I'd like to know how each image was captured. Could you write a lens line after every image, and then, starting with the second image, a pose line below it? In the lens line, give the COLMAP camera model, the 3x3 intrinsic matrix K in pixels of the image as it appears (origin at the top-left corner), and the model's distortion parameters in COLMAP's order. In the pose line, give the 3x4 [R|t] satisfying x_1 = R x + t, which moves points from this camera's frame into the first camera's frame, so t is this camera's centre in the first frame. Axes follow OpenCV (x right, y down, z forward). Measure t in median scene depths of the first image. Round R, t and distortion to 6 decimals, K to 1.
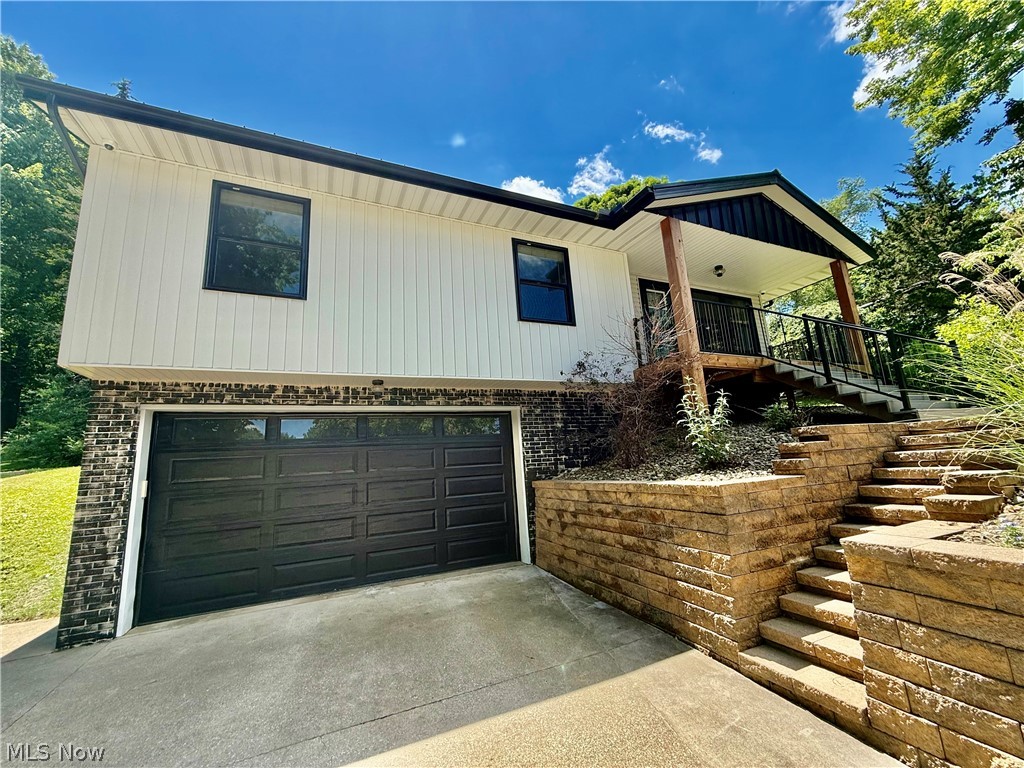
lens RADIAL K [[408.7, 0, 510.4], [0, 408.7, 382.1], [0, 0, 1]] dist [-0.000437, 0.000967]
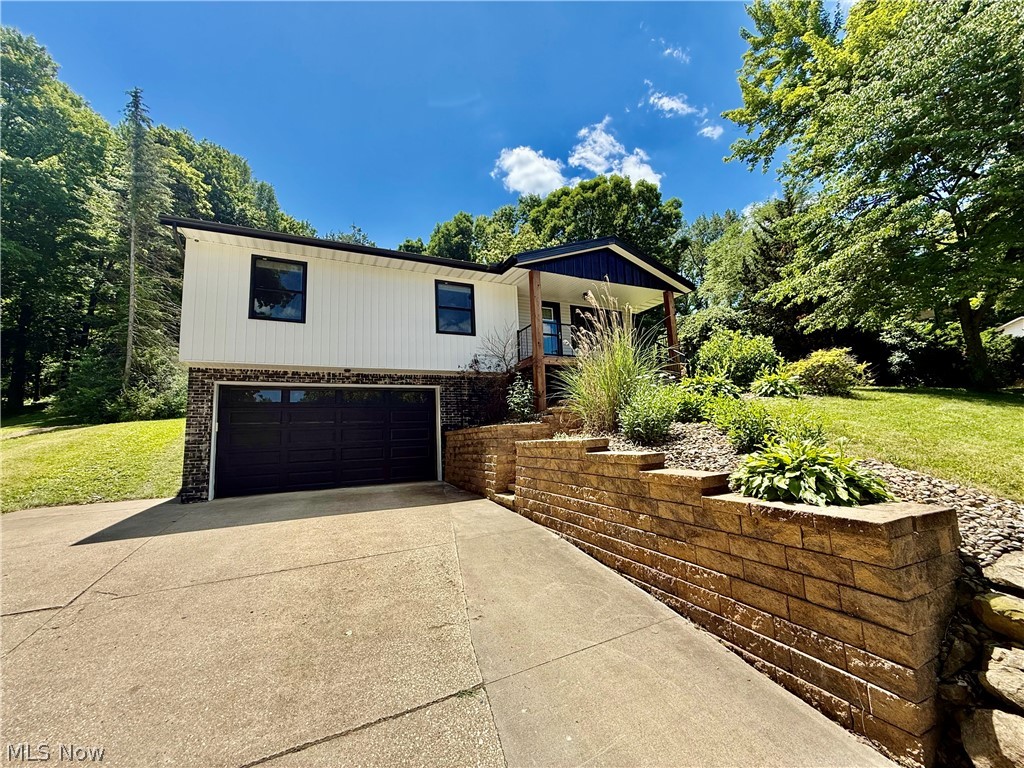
lens RADIAL K [[408.7, 0, 511.0], [0, 408.7, 382.6], [0, 0, 1]] dist [-0.000437, 0.000967]
pose [[0.999602, 0.021385, 0.018407, 0.293694], [-0.022411, 0.998095, 0.057475, -0.055112], [-0.017143, -0.057865, 0.998177, -0.642609]]
